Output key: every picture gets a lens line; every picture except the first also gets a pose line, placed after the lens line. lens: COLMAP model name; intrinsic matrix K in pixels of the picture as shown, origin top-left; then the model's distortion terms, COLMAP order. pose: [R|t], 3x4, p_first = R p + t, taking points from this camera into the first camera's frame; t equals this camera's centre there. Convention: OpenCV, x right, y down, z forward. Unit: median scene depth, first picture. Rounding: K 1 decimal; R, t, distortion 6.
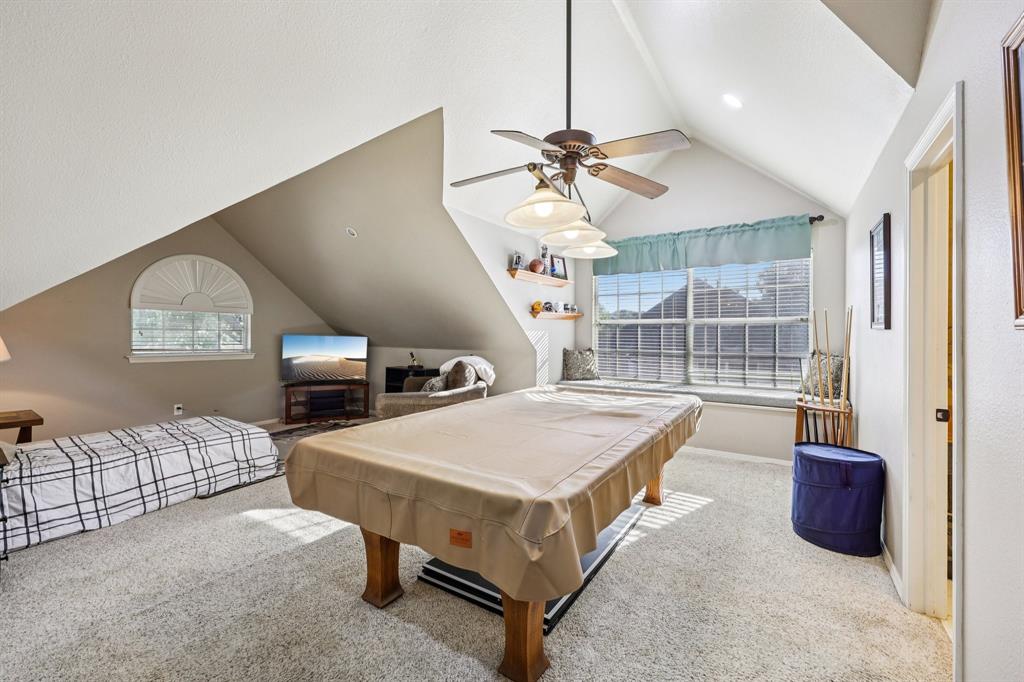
lens RADIAL K [[415.1, 0, 515.1], [0, 415.1, 339.4], [0, 0, 1]] dist [0.002512, 0.000632]
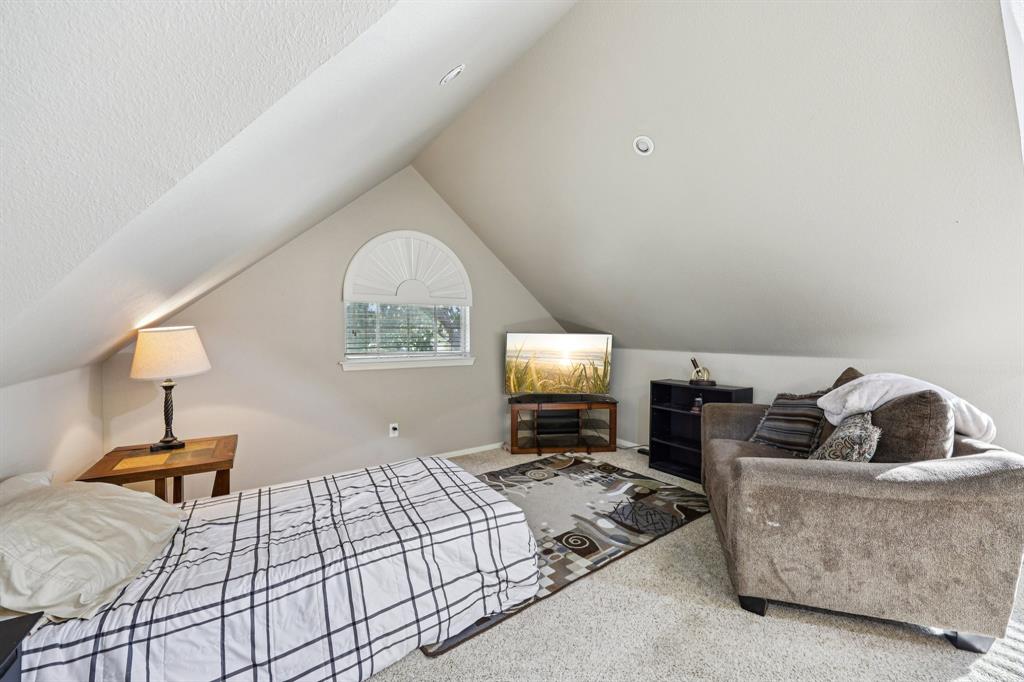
lens RADIAL K [[381.6, 0, 510.4], [0, 381.6, 337.6], [0, 0, 1]] dist [-0.006125, -0.000069]
pose [[0.923558, -0.003889, -0.383439, -0.435953], [0.006240, 0.999969, 0.004888, -0.008469], [0.383408, -0.006907, 0.923553, 0.555322]]
